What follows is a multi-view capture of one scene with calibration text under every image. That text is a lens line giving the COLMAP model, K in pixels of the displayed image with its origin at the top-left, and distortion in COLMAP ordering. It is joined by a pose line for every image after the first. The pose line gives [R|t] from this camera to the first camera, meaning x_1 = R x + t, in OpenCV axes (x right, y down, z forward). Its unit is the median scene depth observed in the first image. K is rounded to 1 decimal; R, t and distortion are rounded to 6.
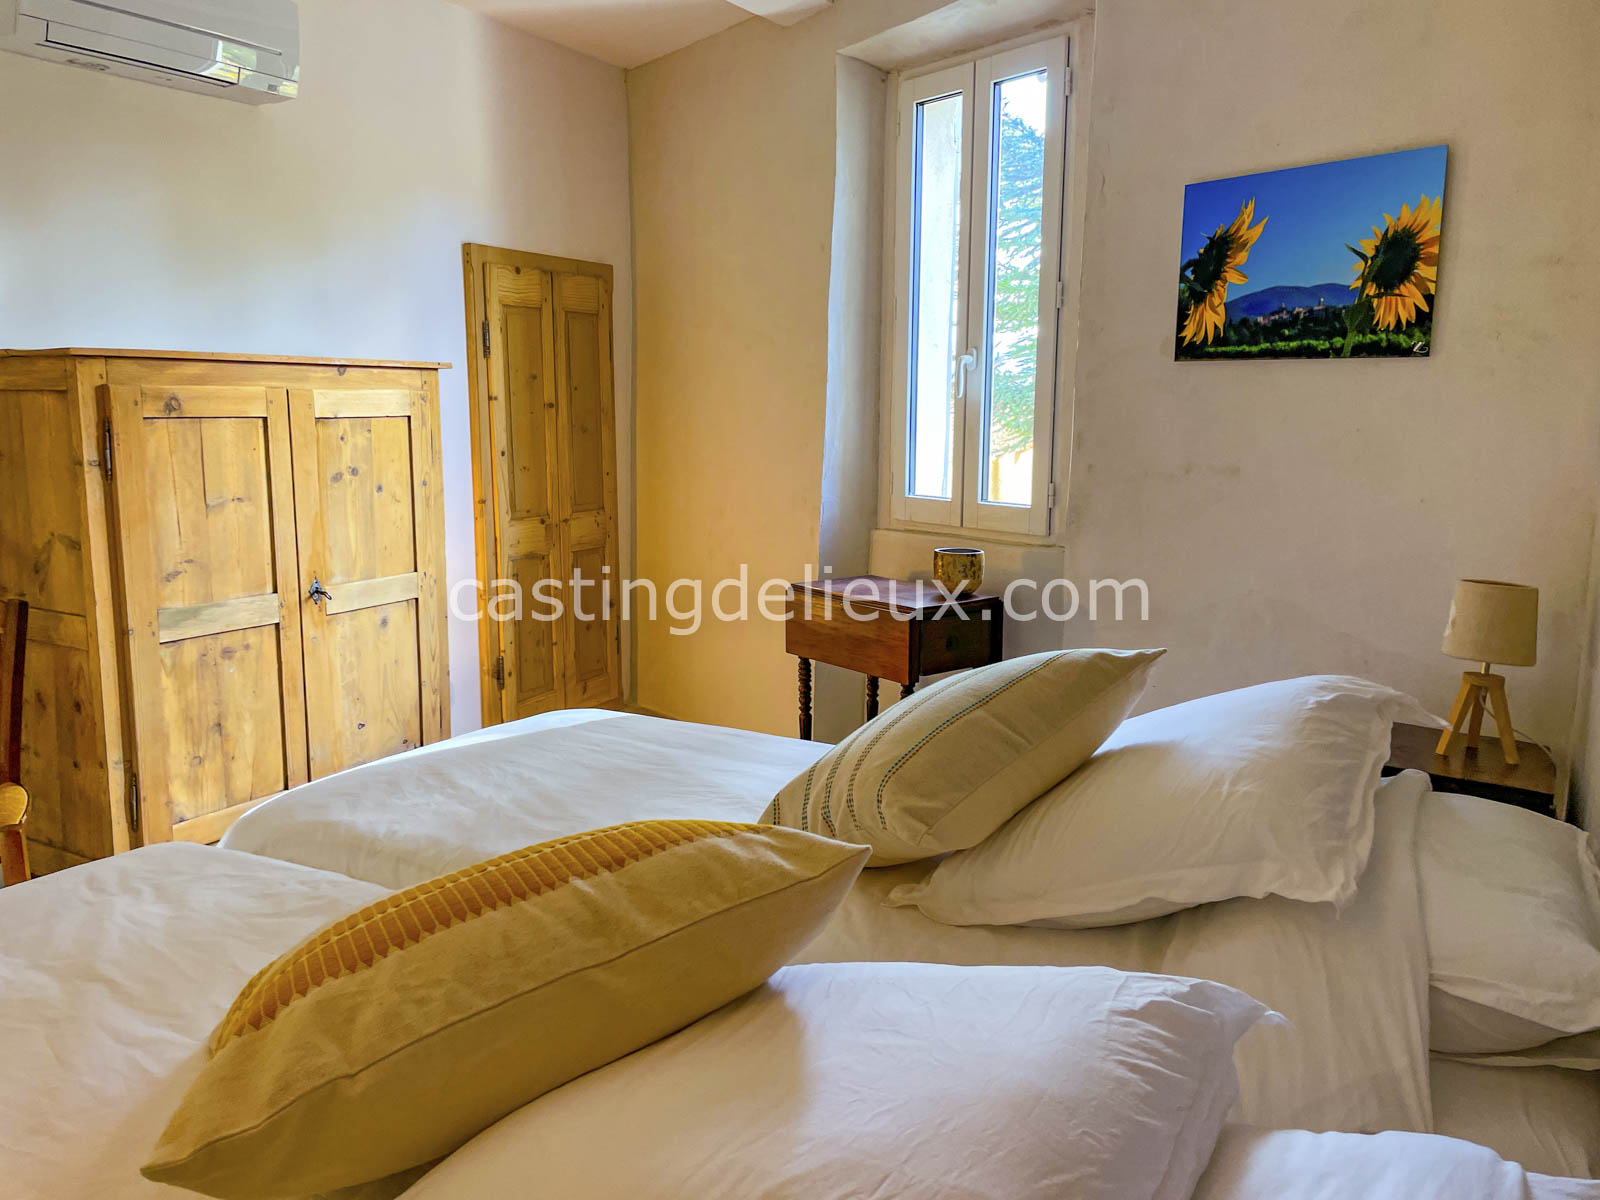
lens RADIAL K [[1184.8, 0, 799.7], [0, 1184.8, 598.4], [0, 0, 1]] dist [-0.012120, -0.014026]
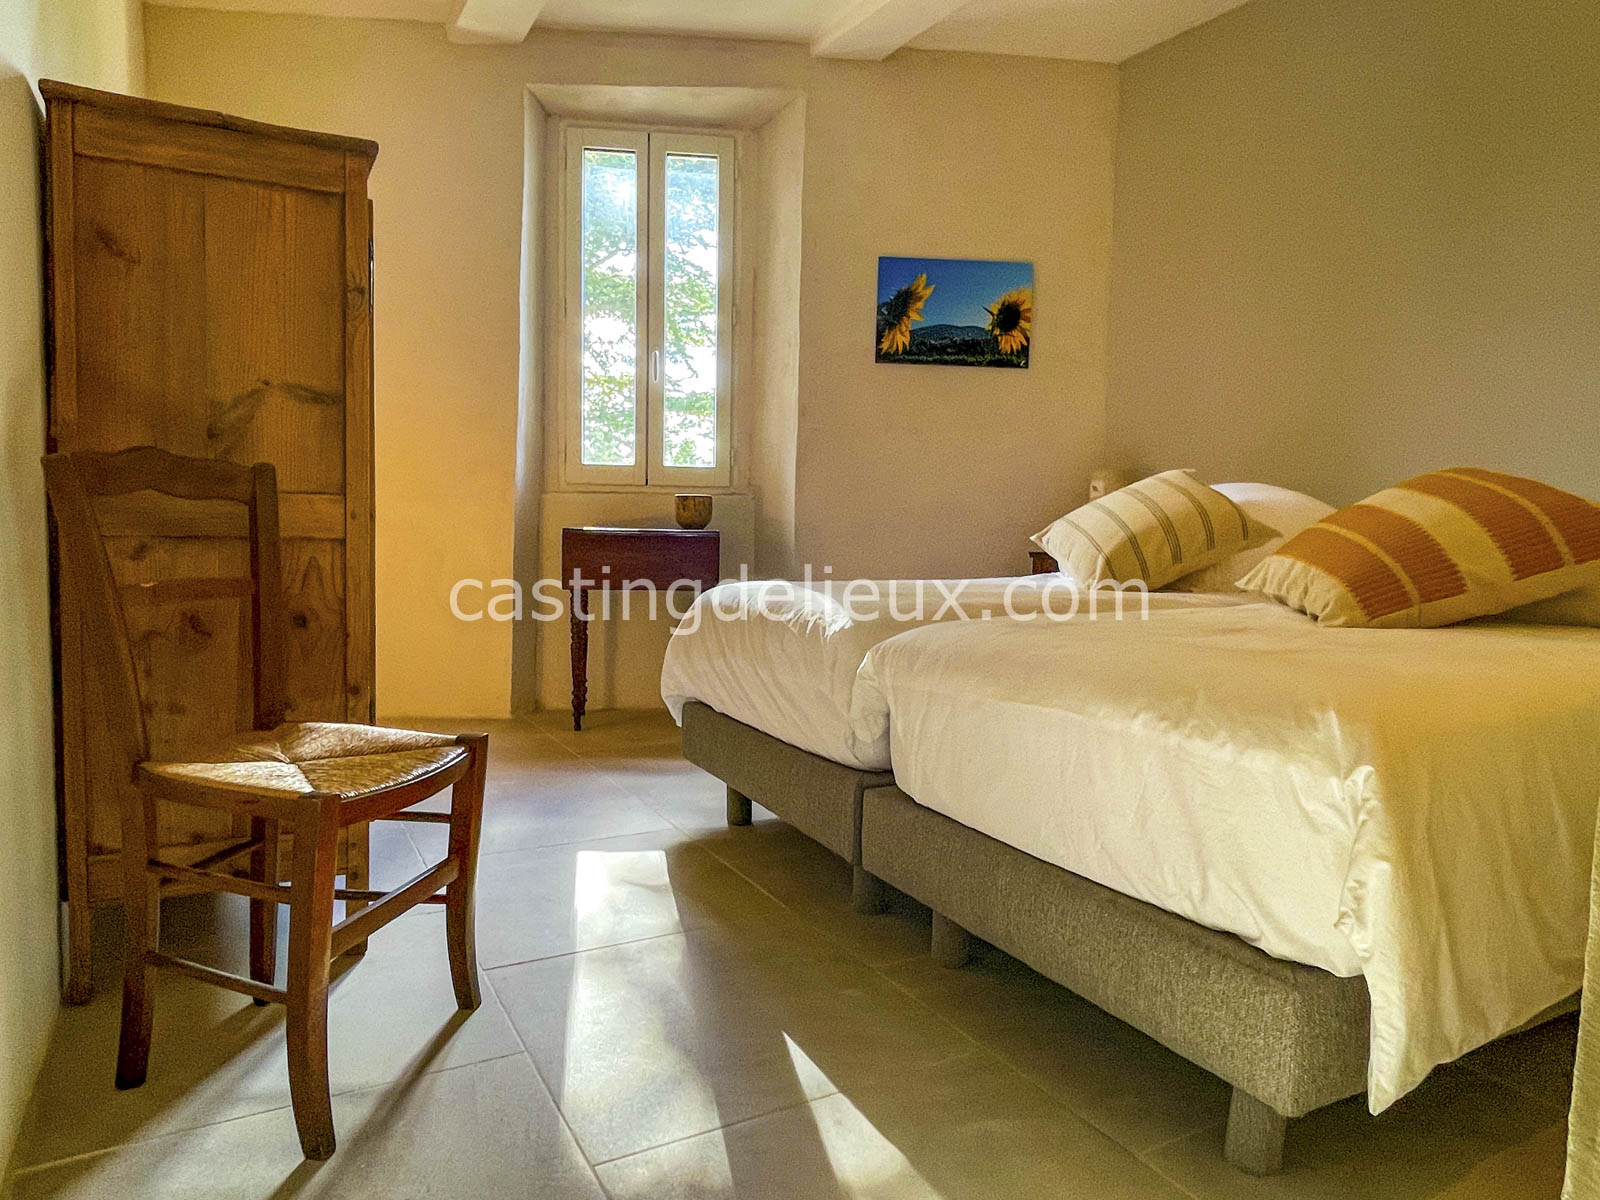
lens RADIAL K [[1002.9, 0, 799.1], [0, 1002.9, 595.1], [0, 0, 1]] dist [-0.008670, -0.001682]
pose [[0.543260, -0.060589, 0.837376, -0.991066], [0.120442, 0.992700, -0.006312, 0.121216], [-0.830881, 0.104284, 0.546591, 0.403014]]
